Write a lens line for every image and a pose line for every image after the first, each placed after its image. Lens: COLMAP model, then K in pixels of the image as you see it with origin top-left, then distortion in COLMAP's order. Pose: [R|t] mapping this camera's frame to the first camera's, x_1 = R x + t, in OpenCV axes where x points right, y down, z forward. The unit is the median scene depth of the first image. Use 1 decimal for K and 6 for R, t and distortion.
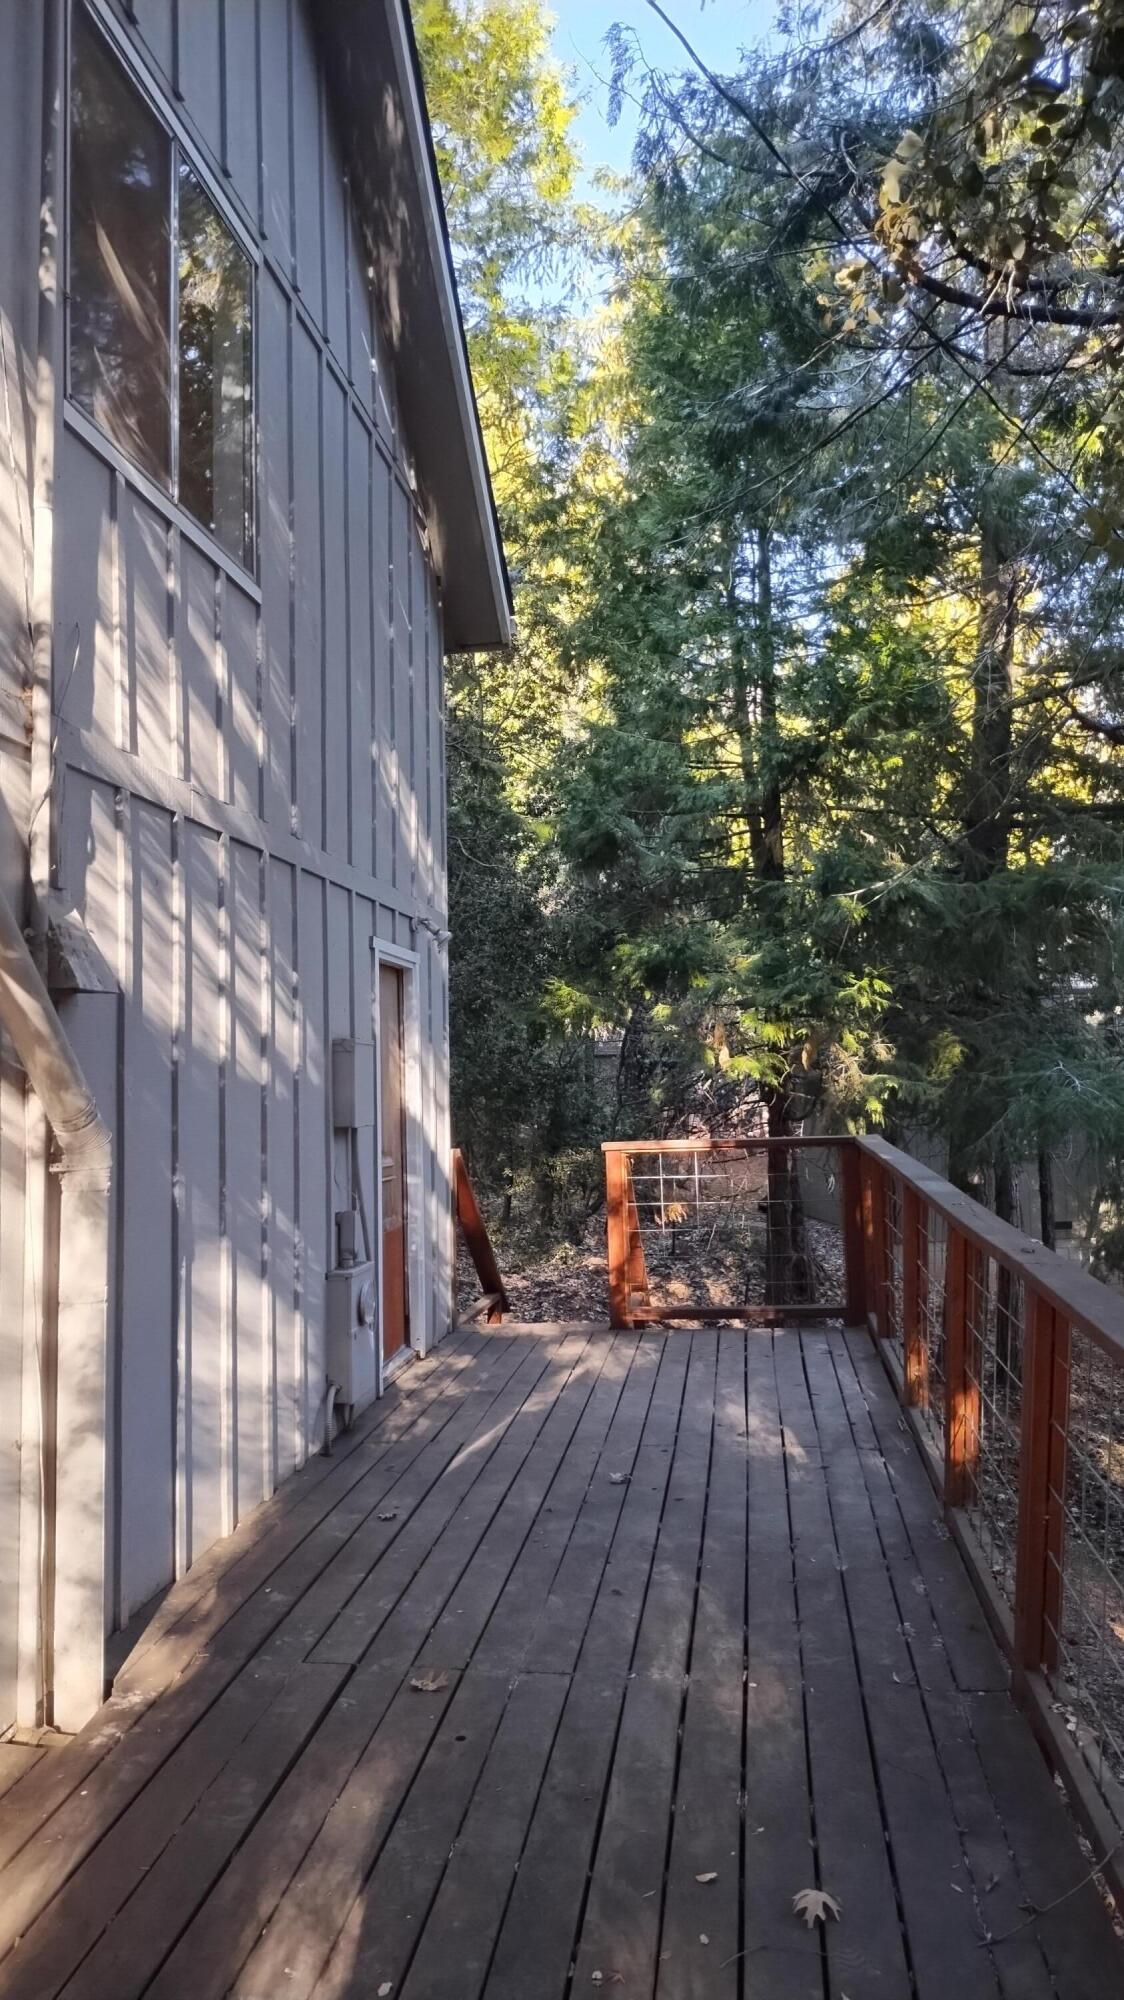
lens RADIAL K [[1479.5, 0, 556.6], [0, 1479.5, 997.7], [0, 0, 1]] dist [0.041553, -0.039784]
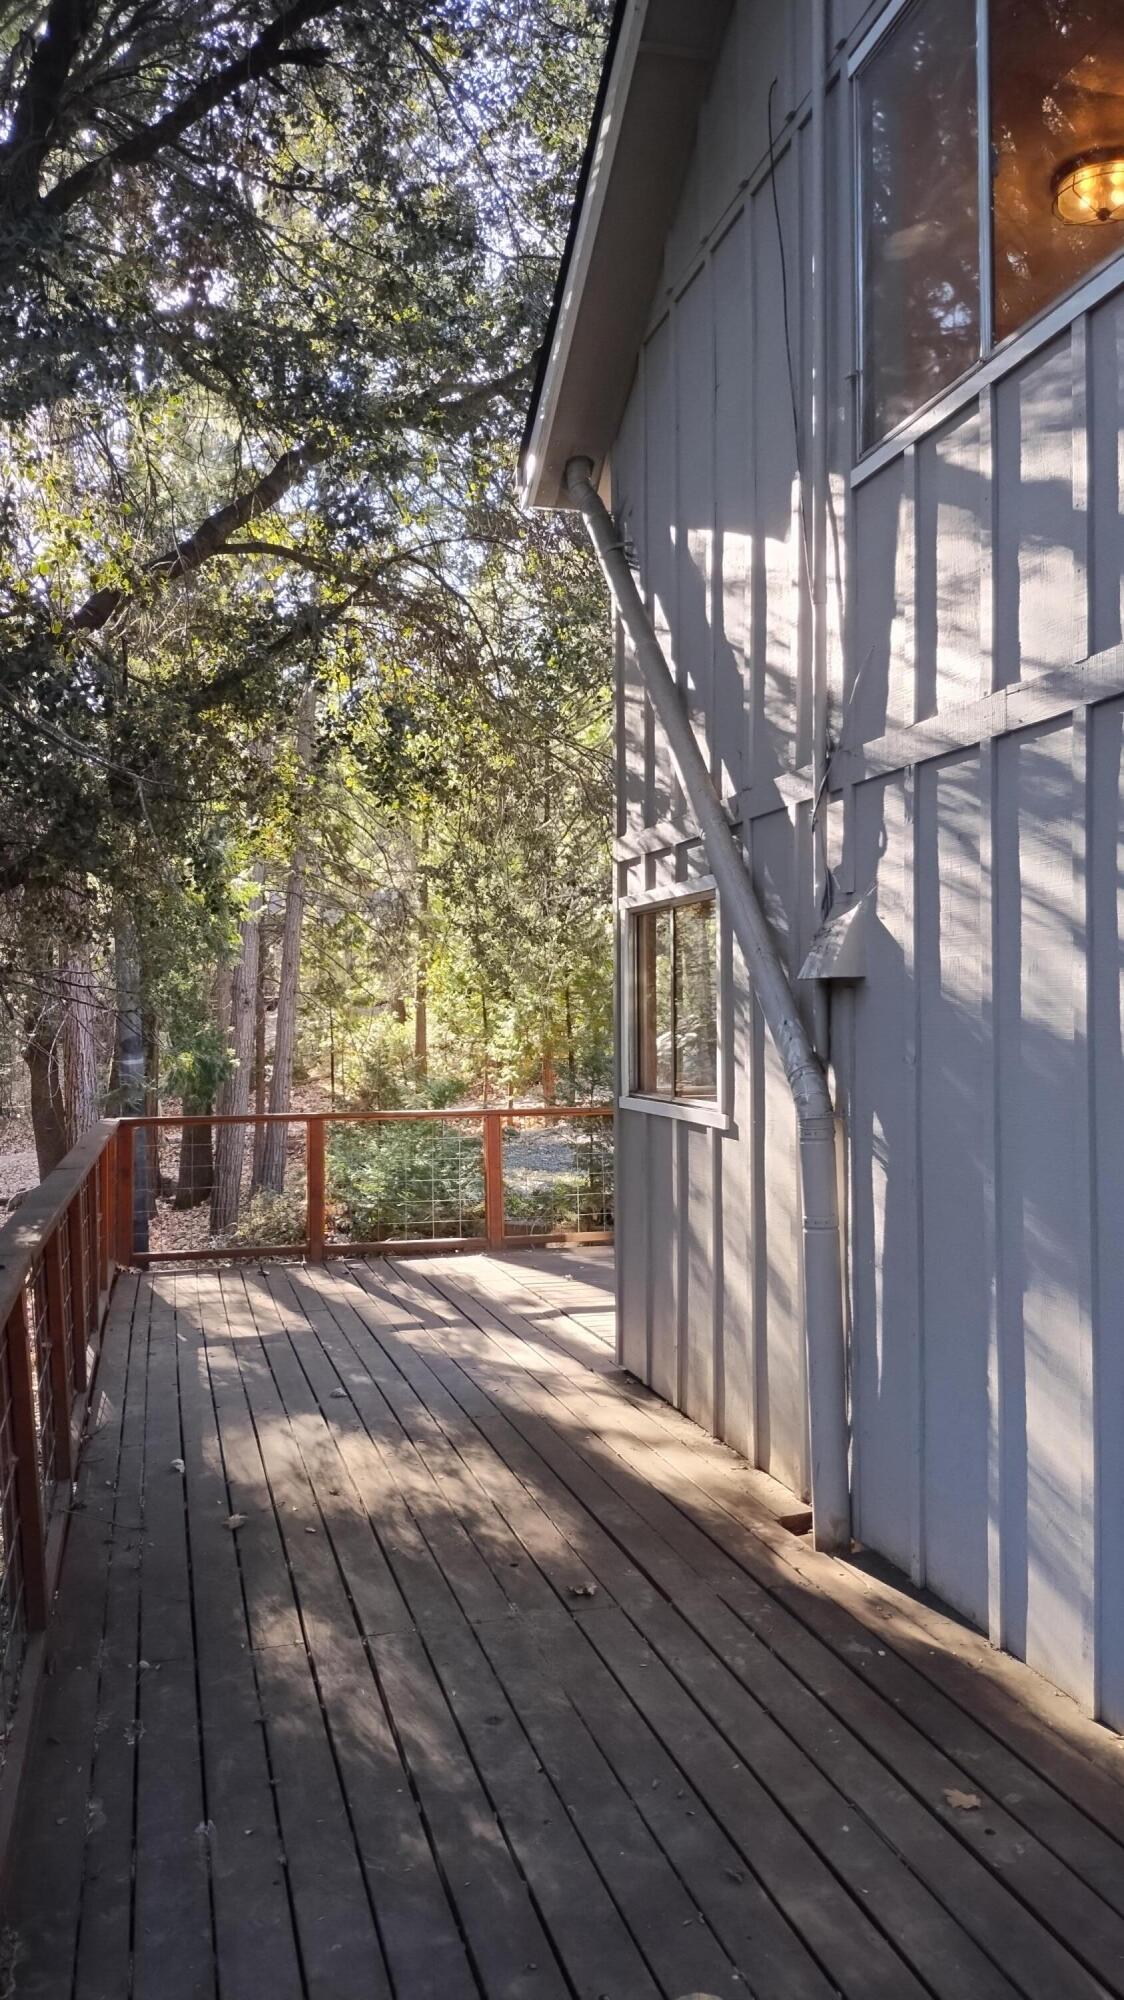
lens RADIAL K [[1479.5, 0, 555.5], [0, 1479.5, 1007.2], [0, 0, 1]] dist [0.041553, -0.039784]
pose [[-0.923094, 0.020874, -0.384008, 0.321496], [0.039872, 0.998339, -0.041578, 0.055634], [0.382503, -0.053691, -0.922393, 1.843485]]
